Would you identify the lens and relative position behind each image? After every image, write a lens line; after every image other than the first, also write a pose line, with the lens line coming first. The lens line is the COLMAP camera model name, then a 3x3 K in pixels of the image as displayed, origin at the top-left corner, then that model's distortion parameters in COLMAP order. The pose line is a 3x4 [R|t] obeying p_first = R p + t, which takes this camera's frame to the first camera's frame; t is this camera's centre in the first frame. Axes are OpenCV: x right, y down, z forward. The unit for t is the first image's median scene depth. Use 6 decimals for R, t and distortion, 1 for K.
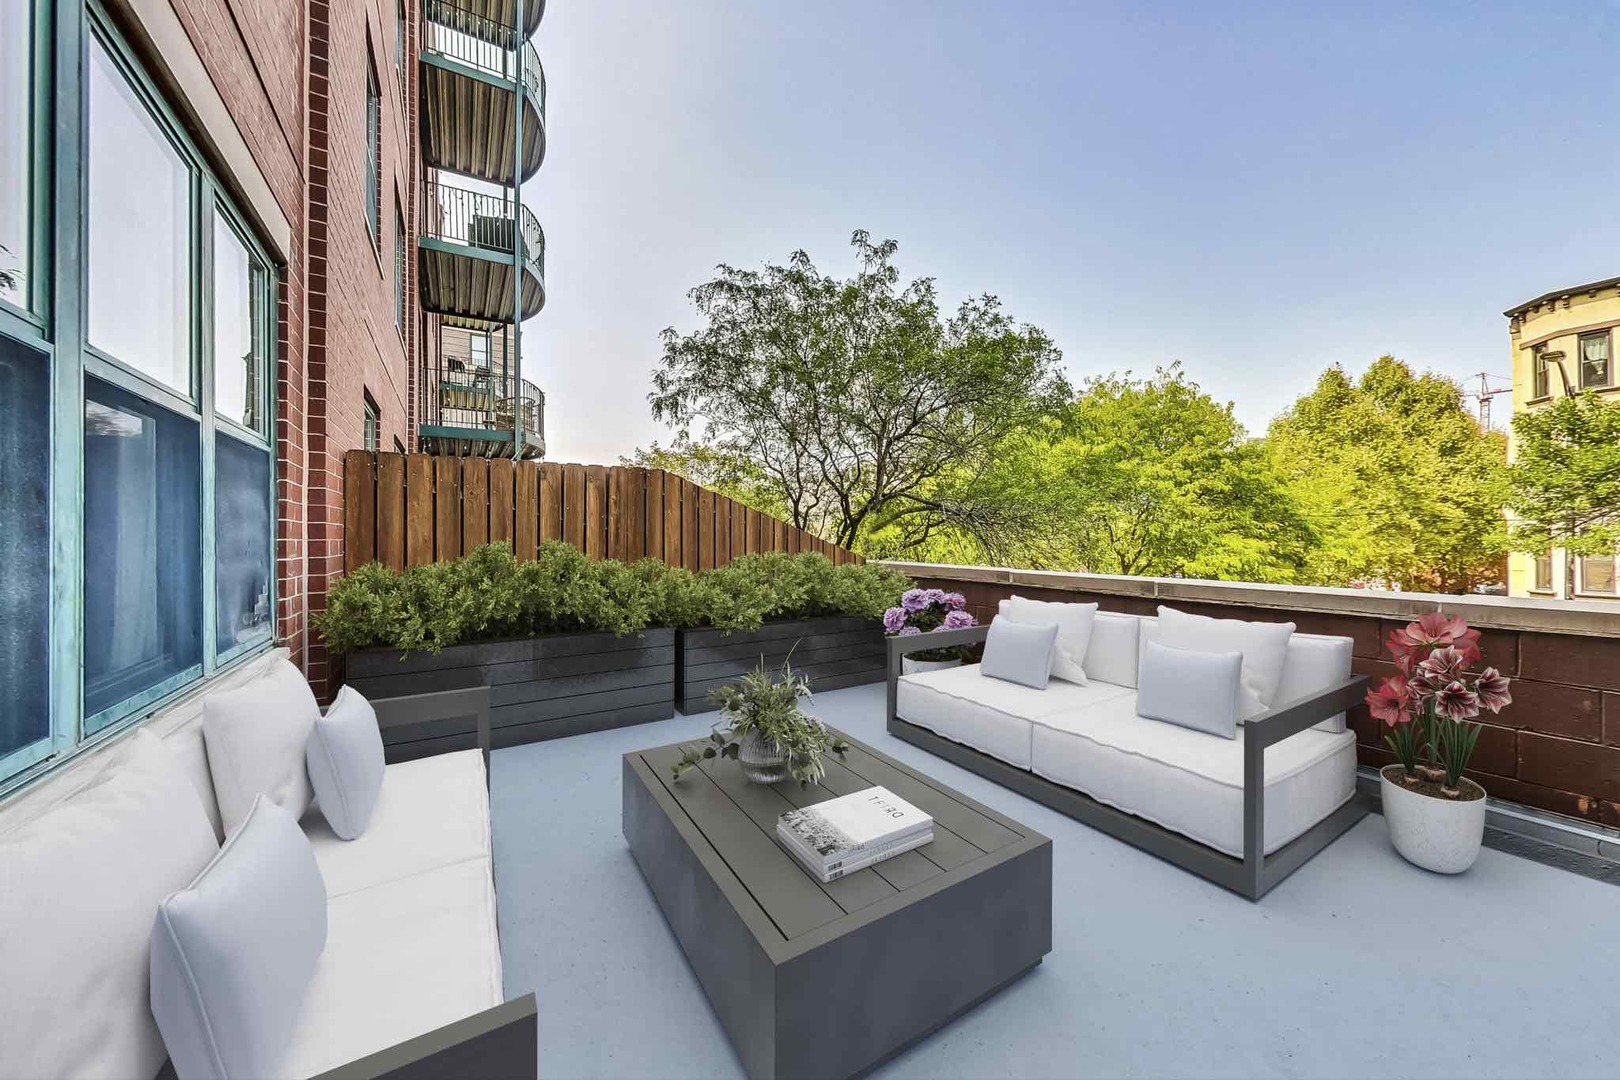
lens RADIAL K [[578.5, 0, 805.3], [0, 578.5, 540.3], [0, 0, 1]] dist [0.000956, 0.000092]
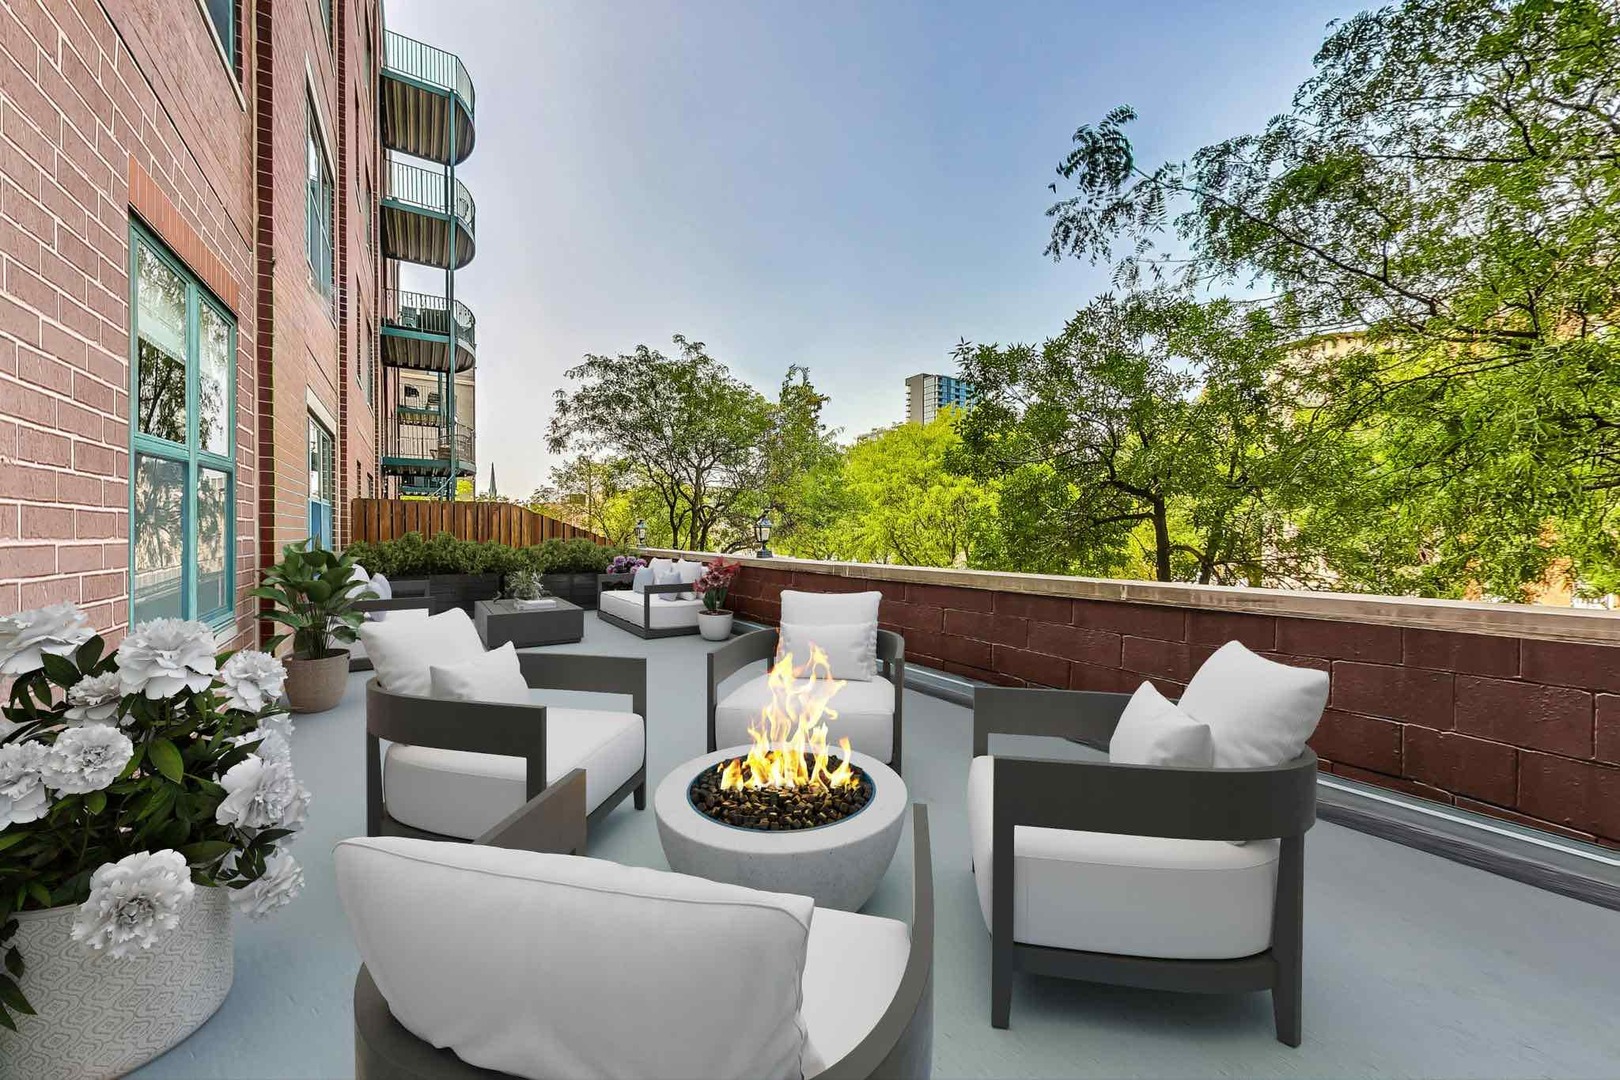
lens RADIAL K [[578.5, 0, 812.6], [0, 578.5, 538.1], [0, 0, 1]] dist [0.000956, 0.000092]
pose [[0.998506, -0.002570, 0.054586, 0.307670], [0.002337, 0.999988, 0.004326, 0.000641], [-0.054597, -0.004192, 0.998500, -0.471257]]
